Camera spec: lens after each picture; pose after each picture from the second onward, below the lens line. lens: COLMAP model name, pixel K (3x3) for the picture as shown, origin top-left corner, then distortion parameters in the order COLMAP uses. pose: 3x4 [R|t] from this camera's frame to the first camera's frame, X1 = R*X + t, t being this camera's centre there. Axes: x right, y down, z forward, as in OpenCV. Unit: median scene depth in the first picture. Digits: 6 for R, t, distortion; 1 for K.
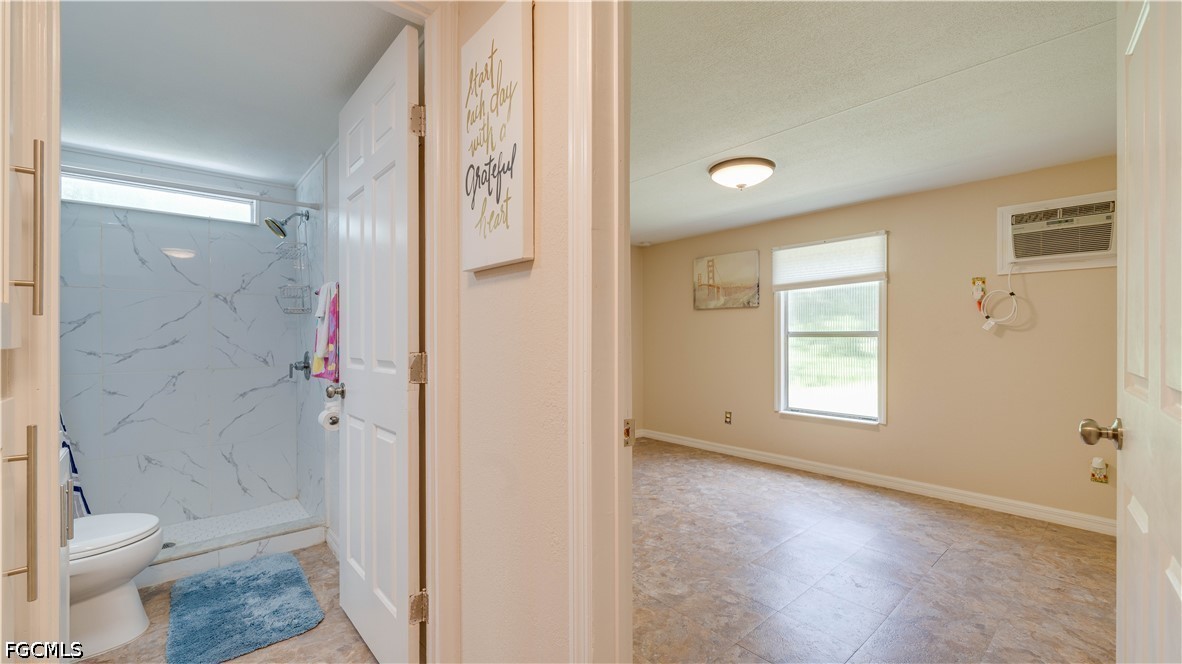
lens RADIAL K [[473.6, 0, 569.3], [0, 473.6, 338.8], [0, 0, 1]] dist [-0.008905, -0.000179]
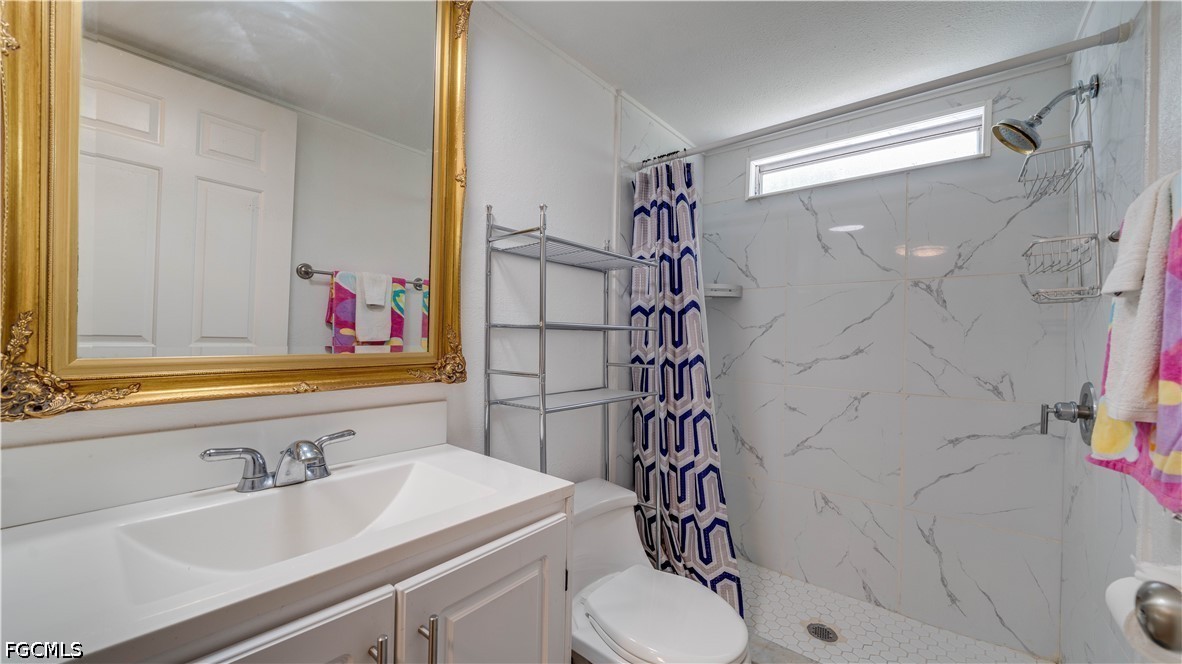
lens RADIAL K [[451.5, 0, 593.4], [0, 451.5, 337.7], [0, 0, 1]] dist [-0.006077, 0.000148]
pose [[0.200333, 0.005461, -0.979713, -0.230986], [-0.025471, 0.999676, 0.000364, -0.004244], [0.979397, 0.024881, 0.200407, 0.451137]]
